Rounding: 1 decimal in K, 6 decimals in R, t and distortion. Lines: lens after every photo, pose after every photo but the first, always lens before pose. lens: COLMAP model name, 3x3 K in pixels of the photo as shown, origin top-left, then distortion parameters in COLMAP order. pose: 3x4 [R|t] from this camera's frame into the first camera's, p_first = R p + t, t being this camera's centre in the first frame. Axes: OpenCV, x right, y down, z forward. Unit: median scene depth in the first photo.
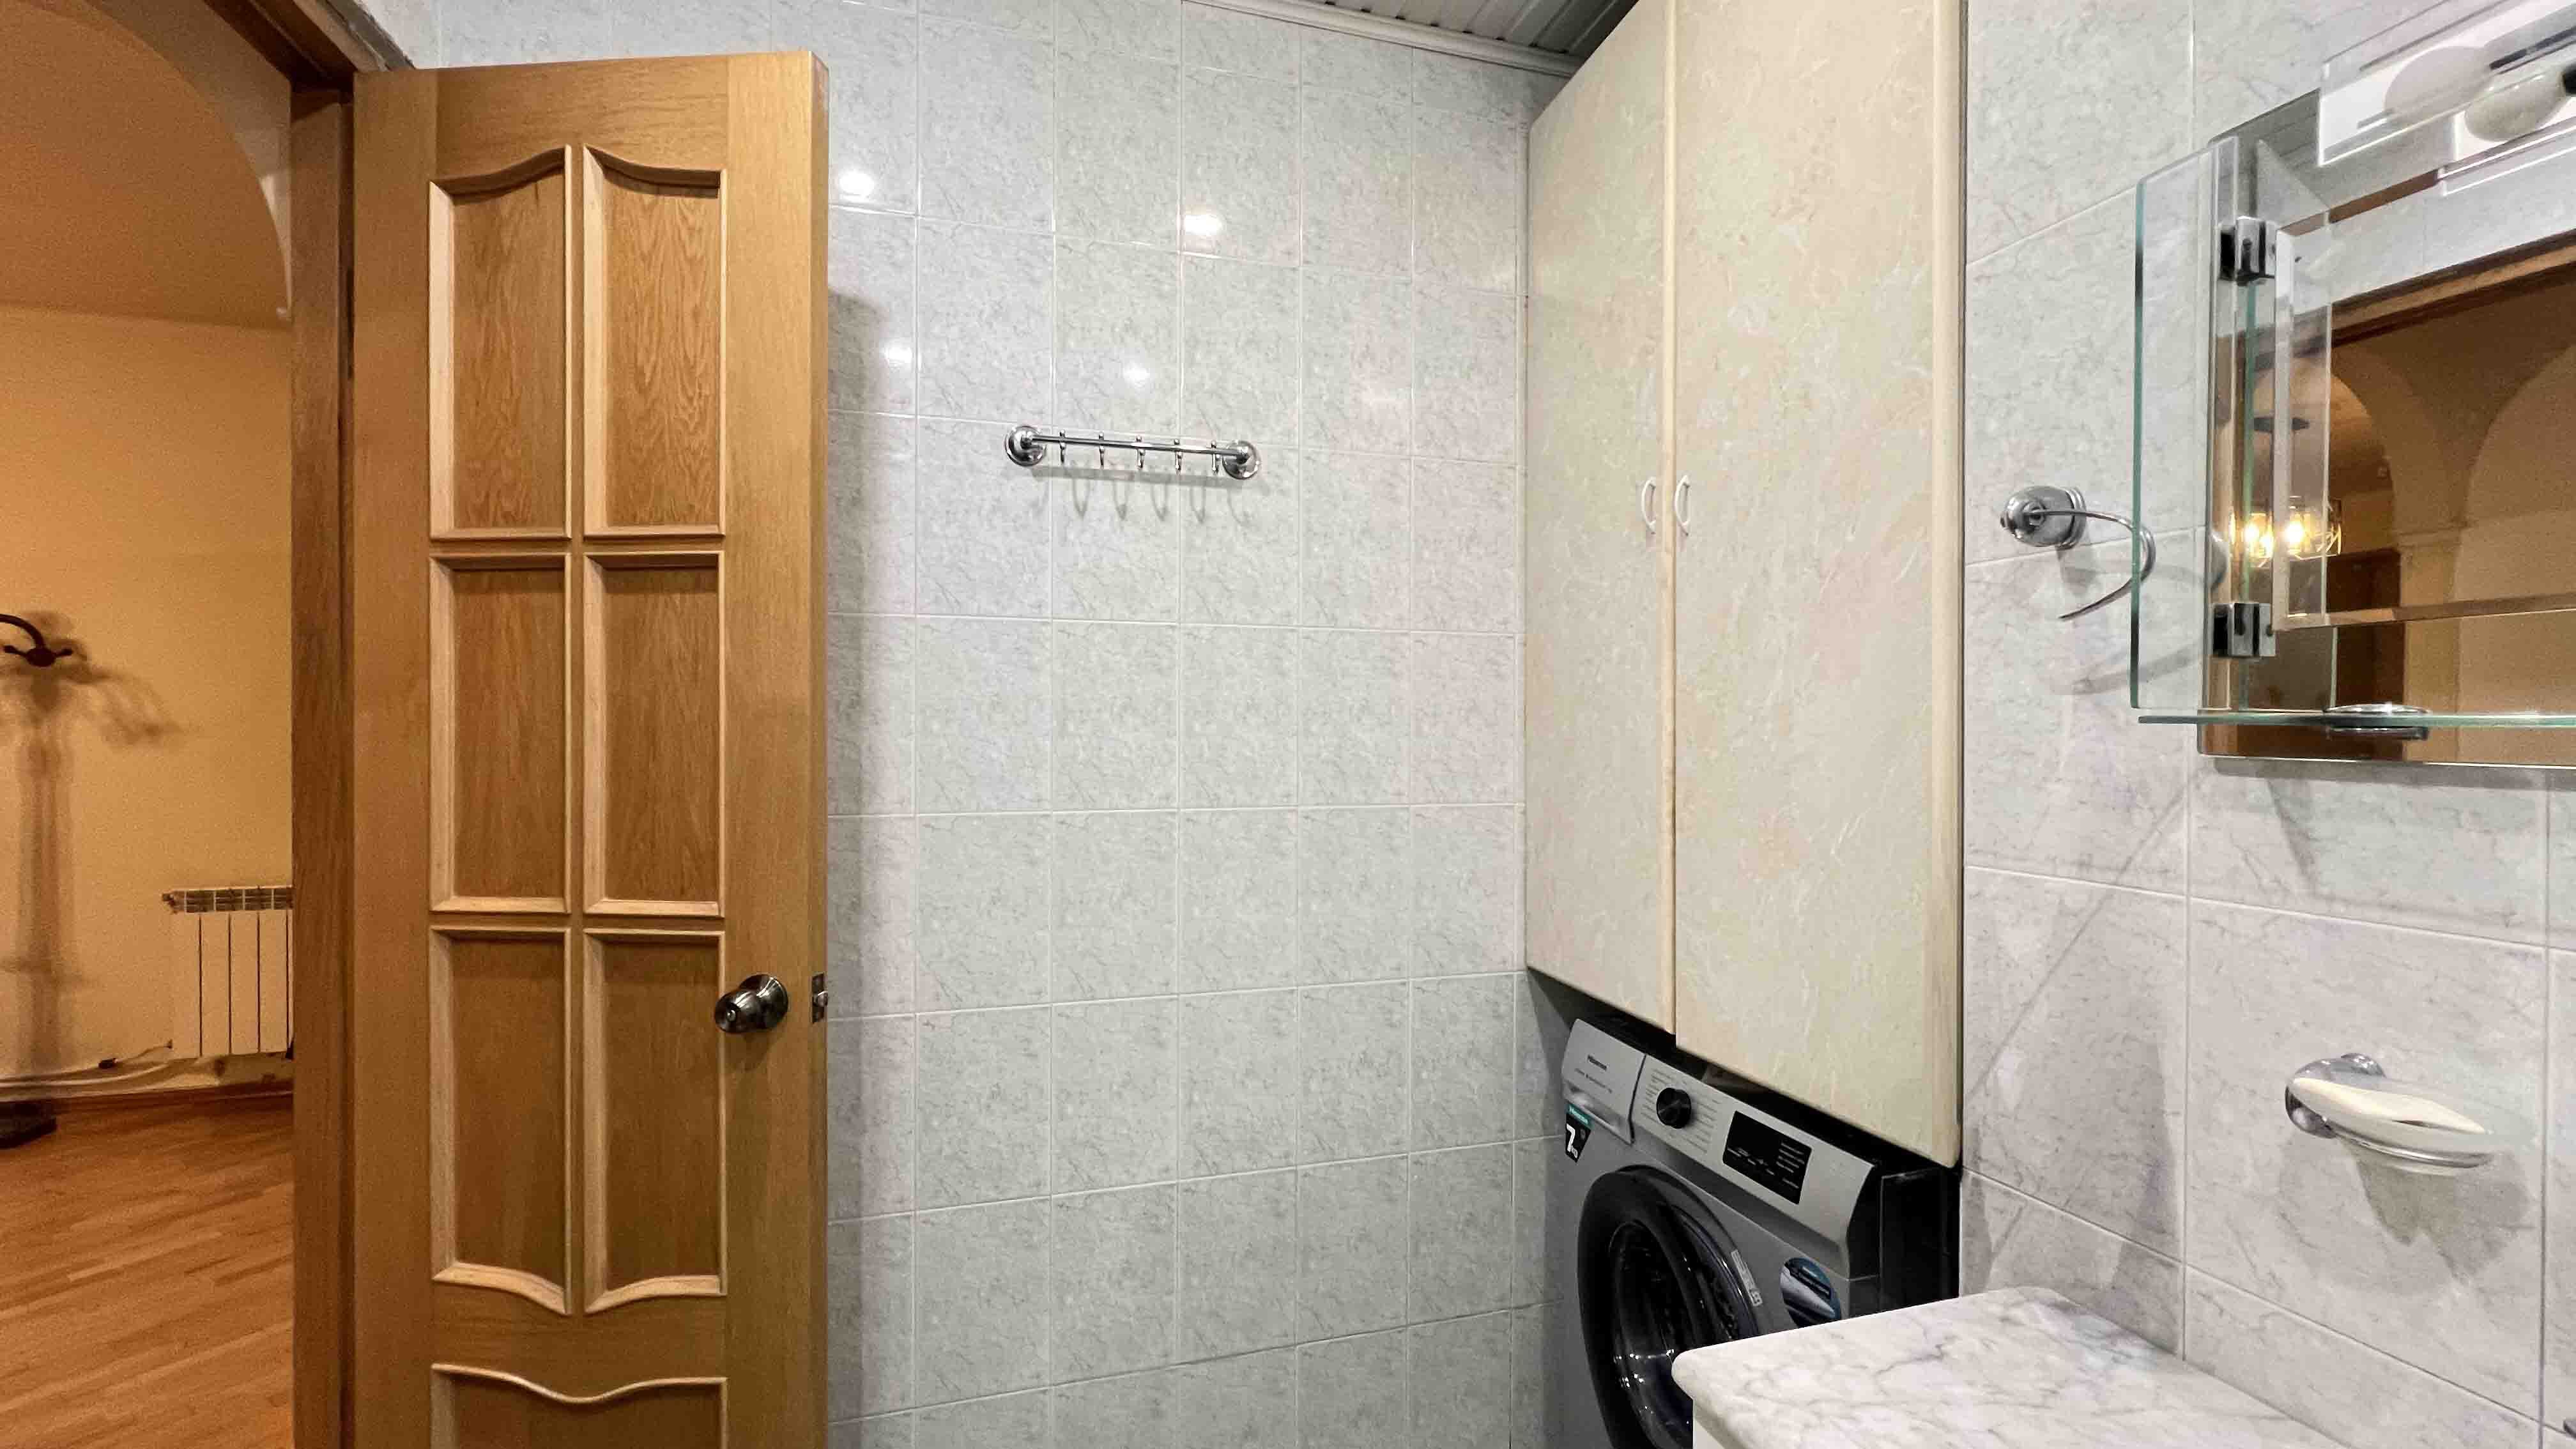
lens RADIAL K [[1029.9, 0, 1287.7], [0, 1029.9, 725.7], [0, 0, 1]] dist [0.000672, 0.000022]
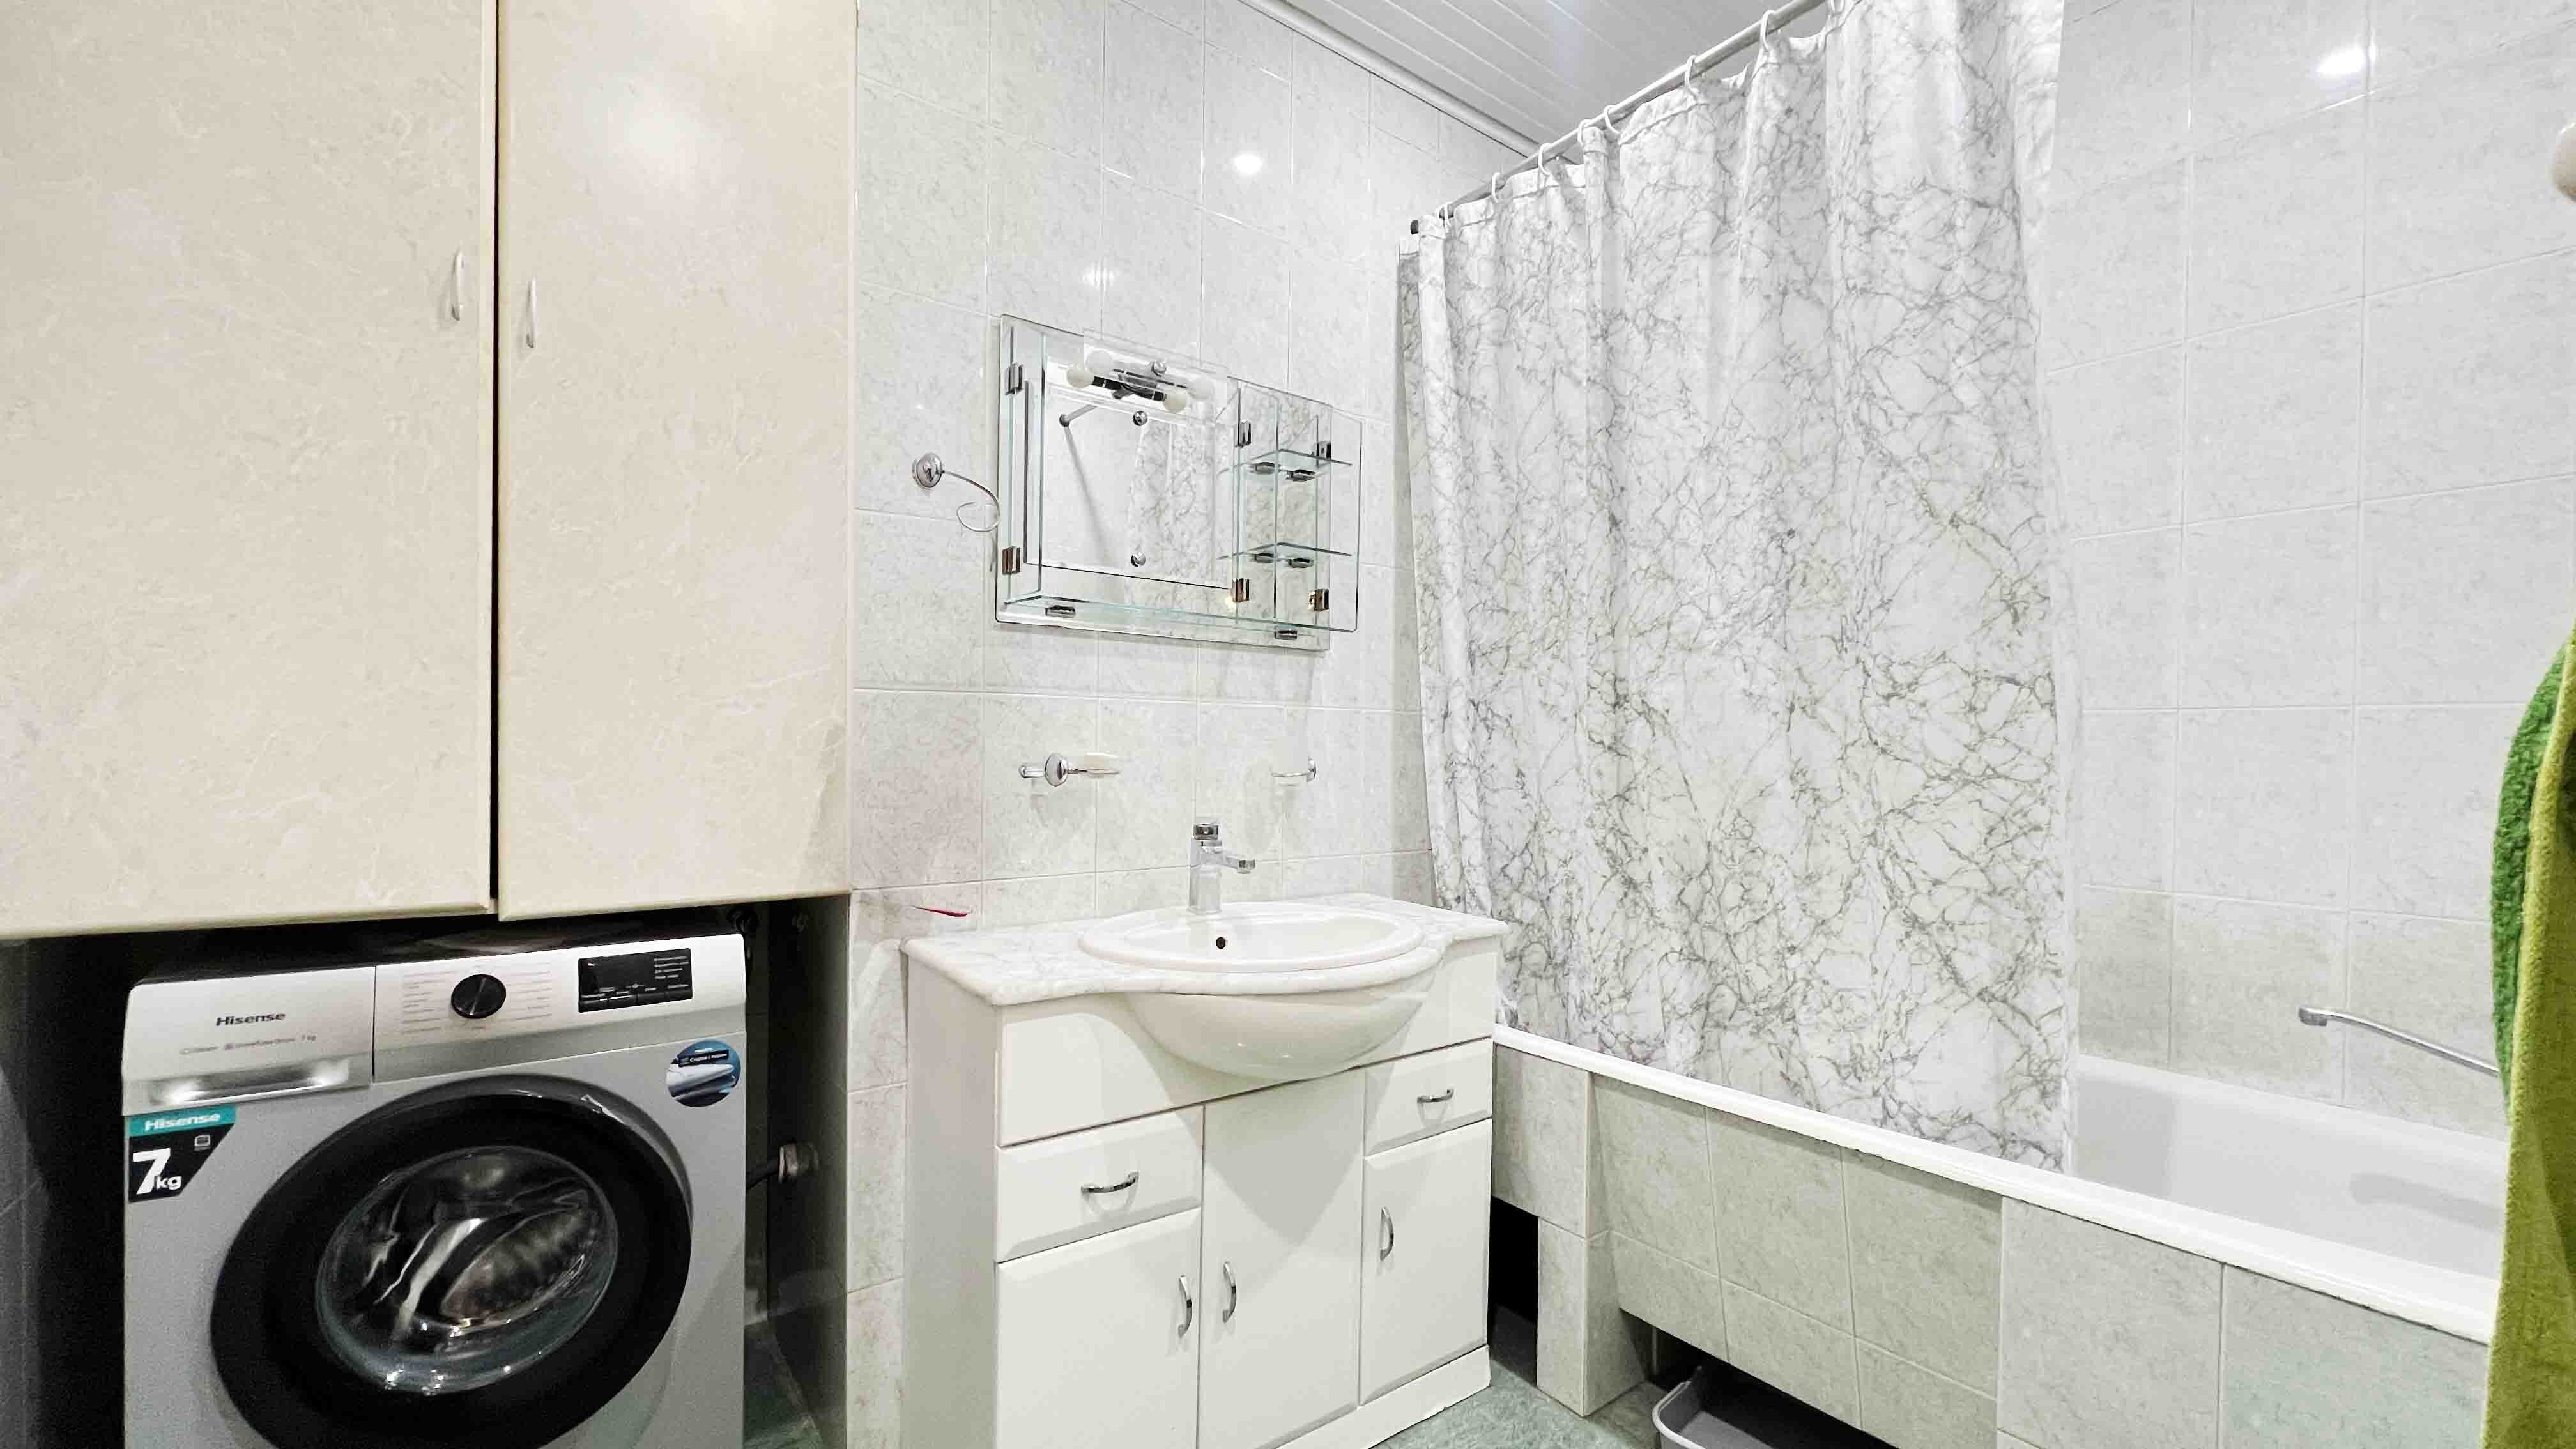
lens RADIAL K [[1029.9, 0, 1281.2], [0, 1029.9, 747.1], [0, 0, 1]] dist [0.000672, 0.000022]
pose [[-0.348473, -0.011679, 0.937246, -0.786191], [-0.016346, 0.999846, 0.006382, 0.169137], [-0.937176, -0.013097, -0.348610, 0.786975]]
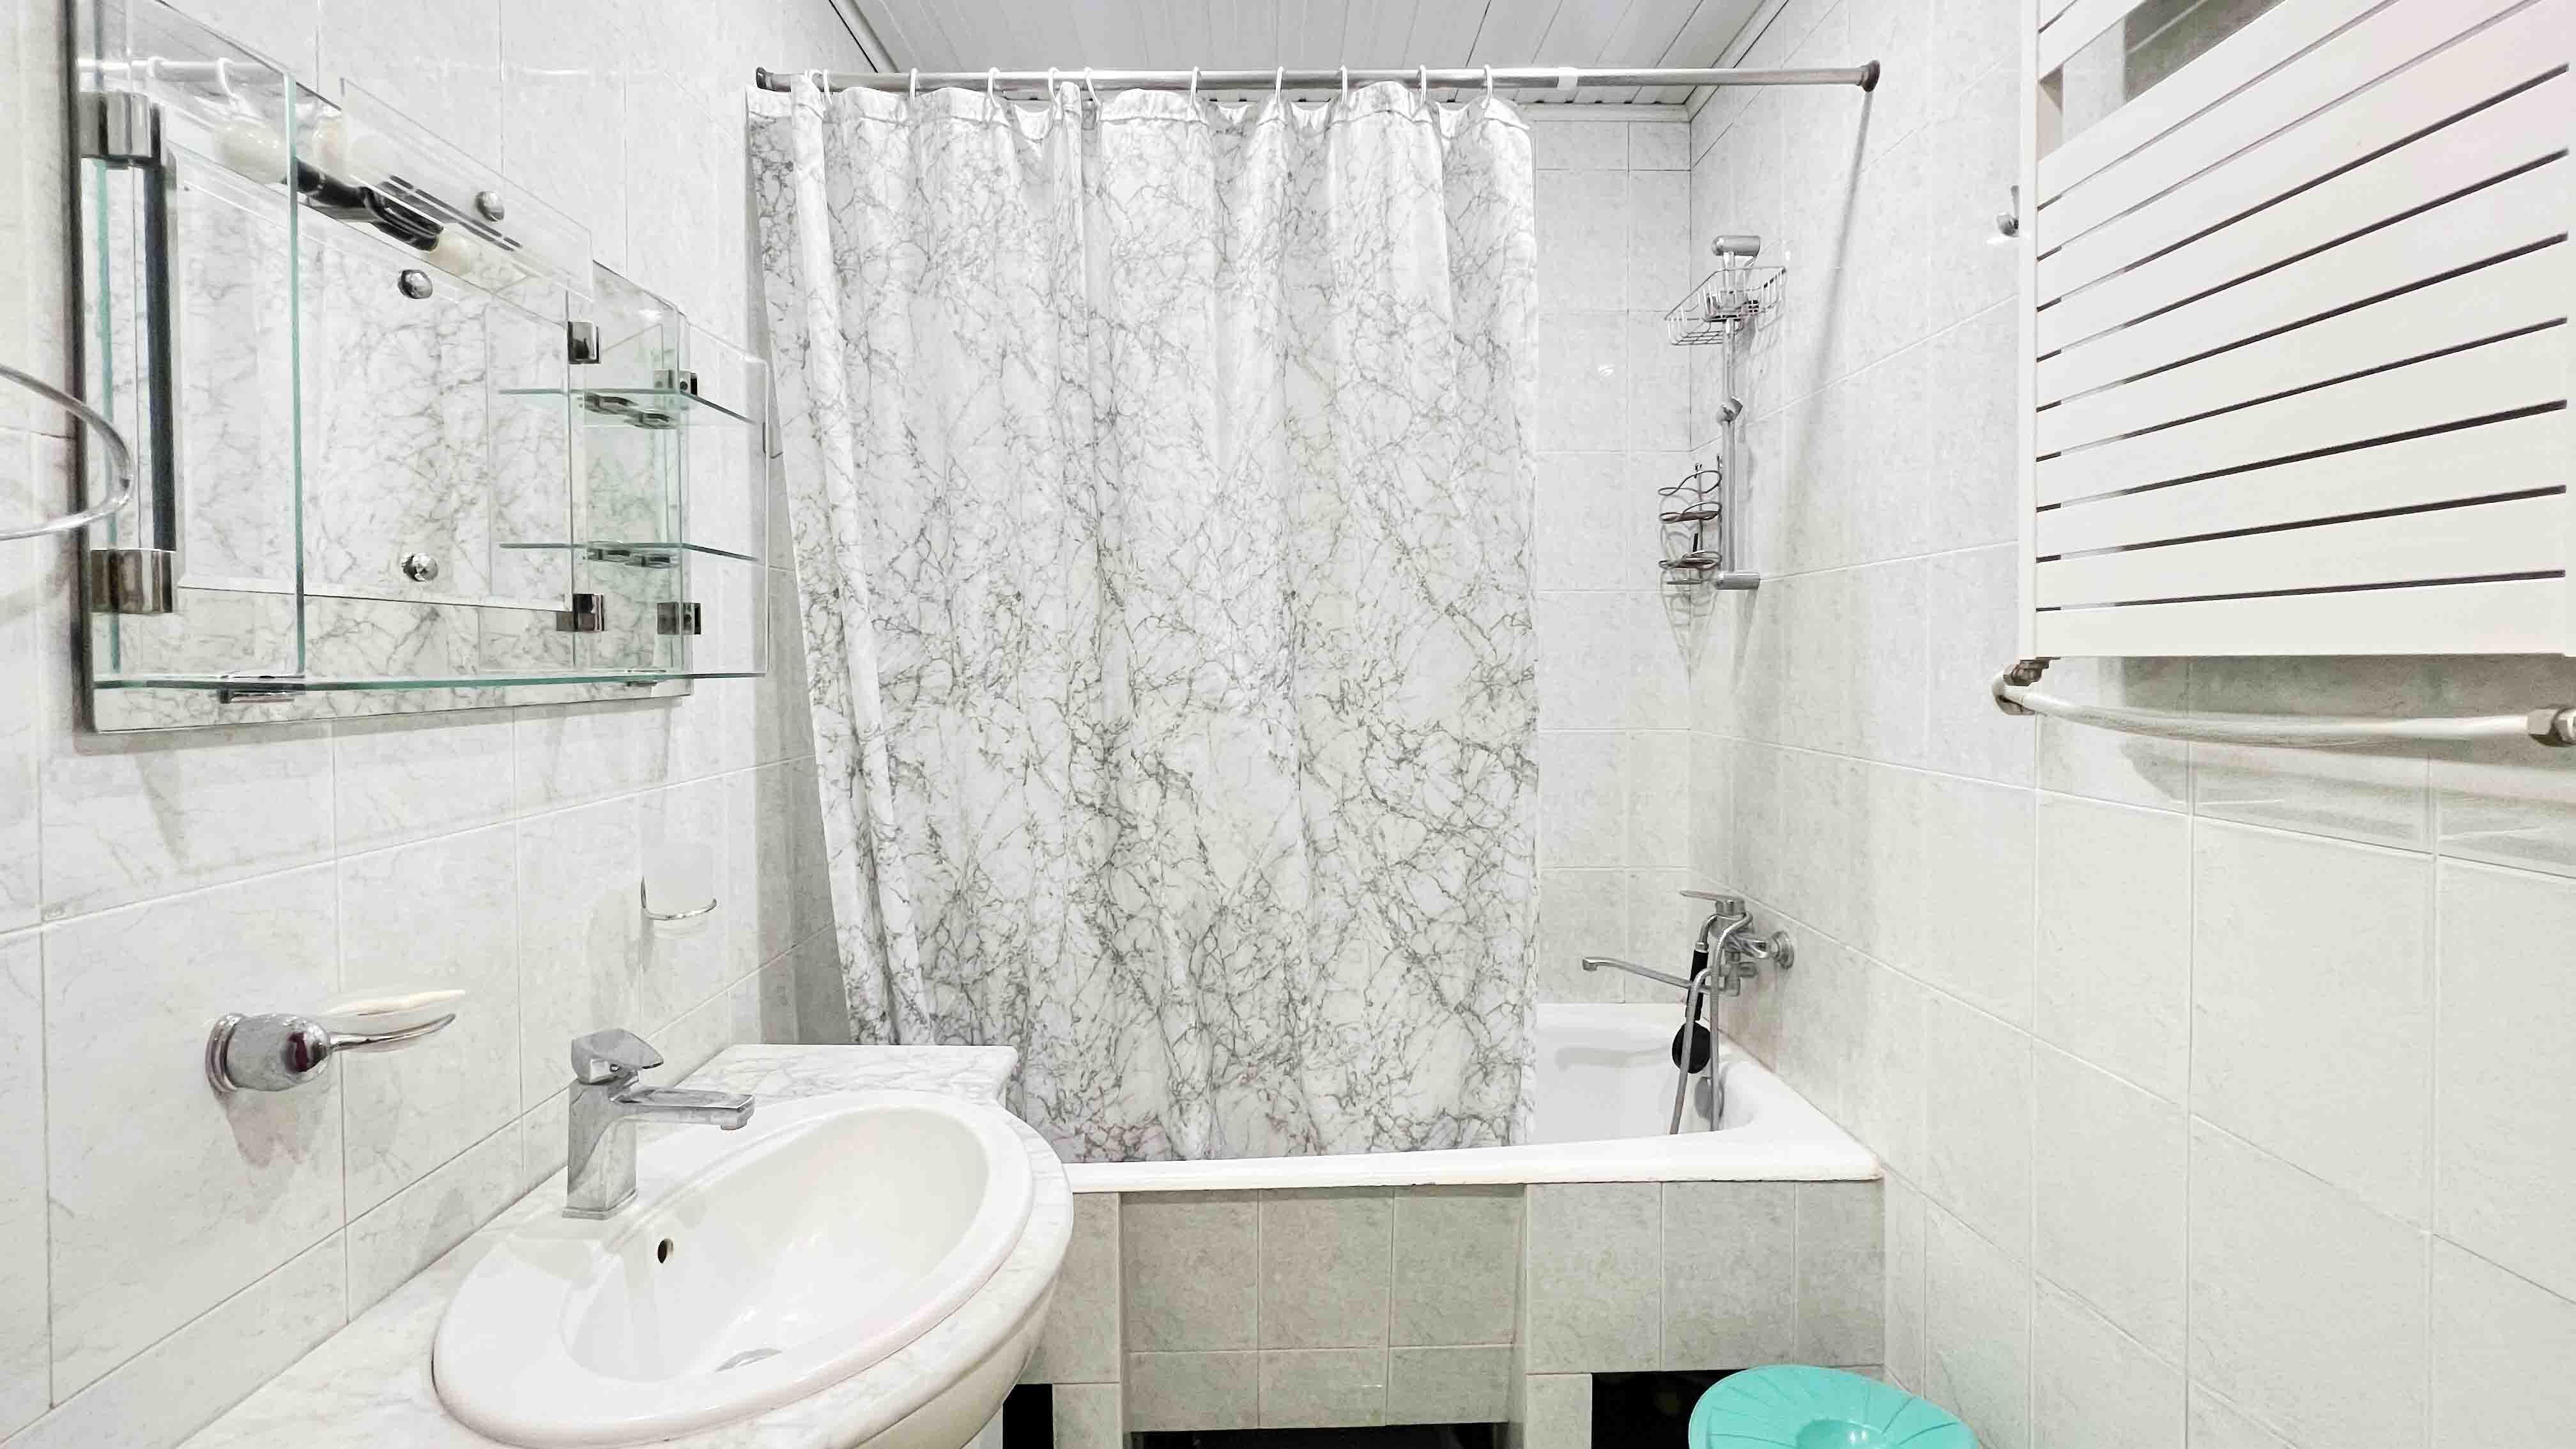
lens RADIAL K [[1029.9, 0, 1269.6], [0, 1029.9, 668.6], [0, 0, 1]] dist [0.000672, 0.000022]
pose [[-0.964102, -0.008658, 0.265390, -0.126273], [-0.004348, 0.999849, 0.016823, -0.025321], [-0.265495, 0.015065, -0.963994, 1.016346]]
